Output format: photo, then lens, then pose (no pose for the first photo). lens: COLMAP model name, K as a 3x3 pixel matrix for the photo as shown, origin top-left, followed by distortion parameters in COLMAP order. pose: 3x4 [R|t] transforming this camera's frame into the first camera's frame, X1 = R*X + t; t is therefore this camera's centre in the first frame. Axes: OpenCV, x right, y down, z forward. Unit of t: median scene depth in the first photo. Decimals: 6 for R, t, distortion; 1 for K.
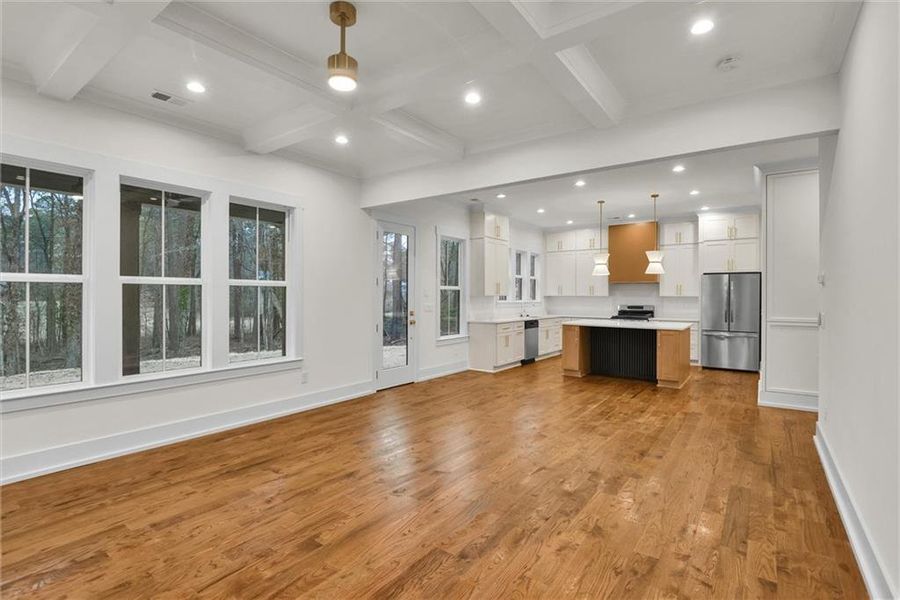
lens RADIAL K [[424.7, 0, 454.2], [0, 424.7, 295.1], [0, 0, 1]] dist [0.001890, -0.001003]
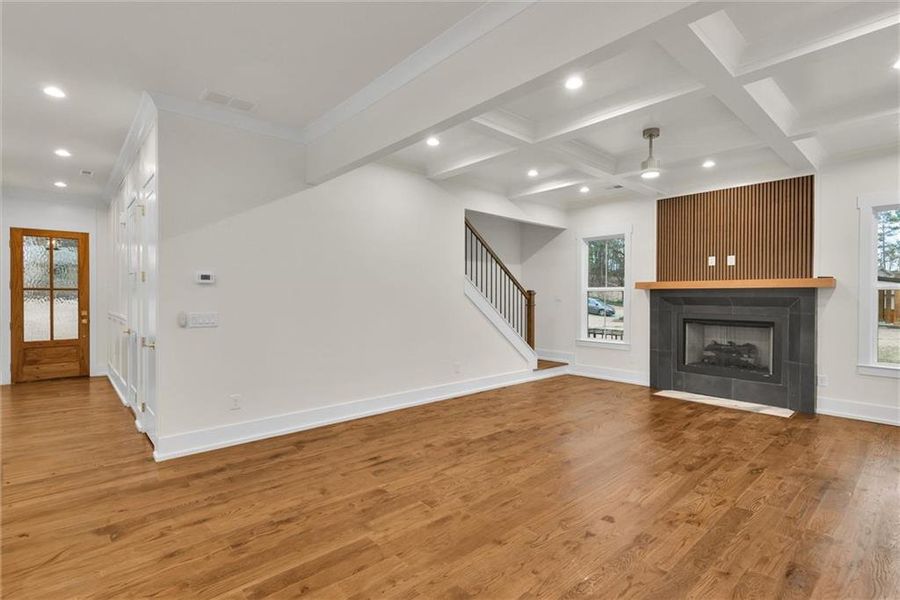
lens RADIAL K [[424.7, 0, 448.2], [0, 424.7, 300.5], [0, 0, 1]] dist [0.001890, -0.001003]
pose [[-0.975897, -0.008206, 0.218079, 0.046146], [-0.006038, 0.999926, 0.010604, 0.000933], [-0.218150, 0.009032, -0.975873, 0.871746]]
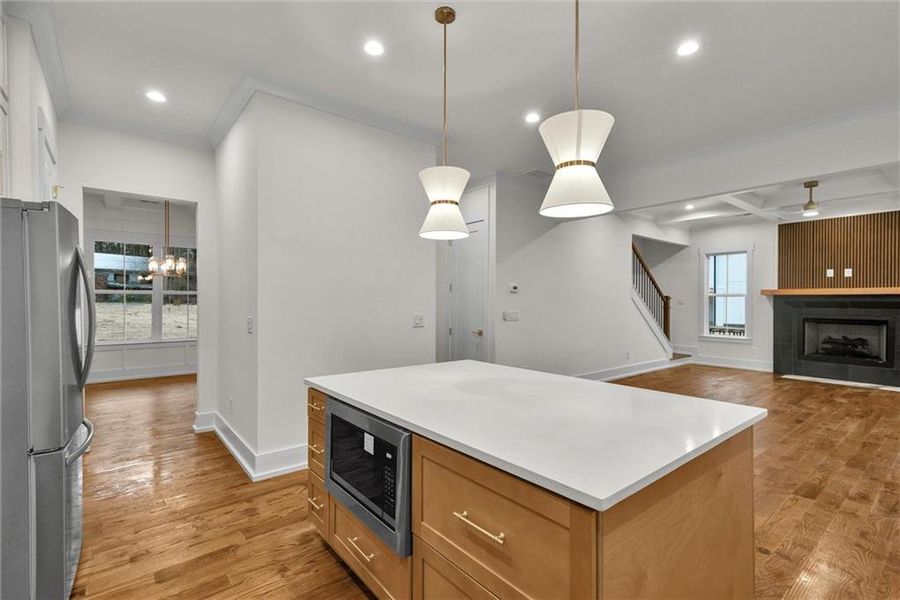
lens RADIAL K [[424.7, 0, 433.3], [0, 424.7, 302.1], [0, 0, 1]] dist [0.001890, -0.001003]
pose [[-0.962352, -0.006699, 0.271724, 0.342755], [-0.005738, 0.999974, 0.004331, 0.002784], [-0.271746, 0.002609, -0.962365, 1.188381]]
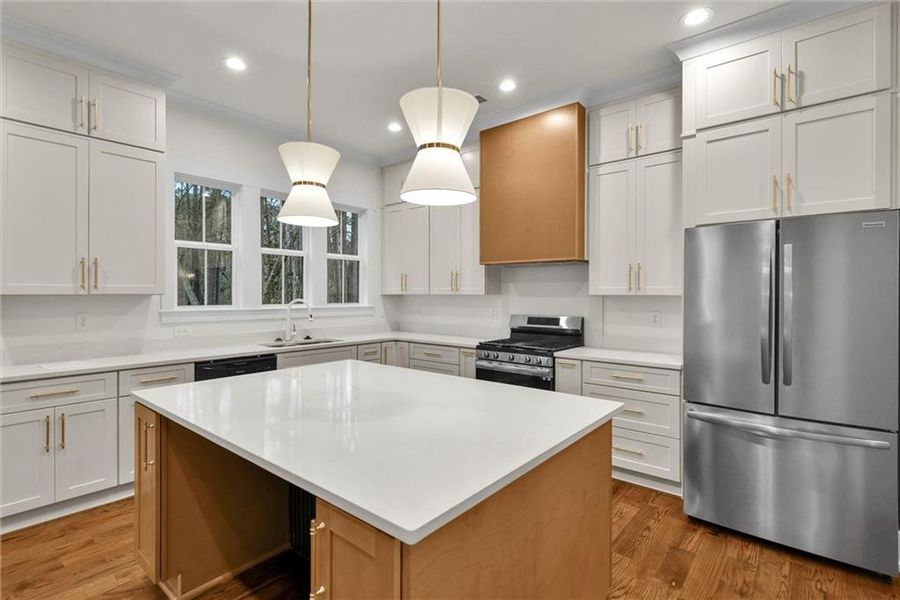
lens RADIAL K [[424.7, 0, 441.8], [0, 424.7, 296.0], [0, 0, 1]] dist [0.001890, -0.001003]
pose [[0.996813, -0.000674, -0.079771, 0.431825], [0.001070, 0.999987, 0.004925, 0.001754], [0.079766, -0.004994, 0.996801, 0.677847]]
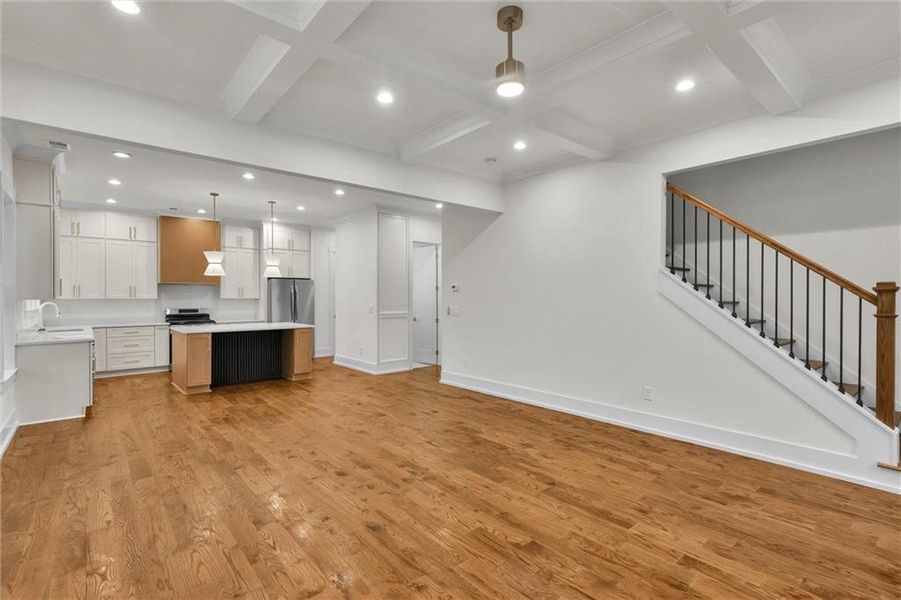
lens RADIAL K [[425.2, 0, 455.0], [0, 425.2, 297.6], [0, 0, 1]] dist [0.001890, -0.001003]
pose [[0.237686, -0.005132, 0.971329, -0.391007], [0.004531, 0.999981, 0.004174, -0.000725], [-0.971332, 0.003408, 0.237704, 0.272105]]
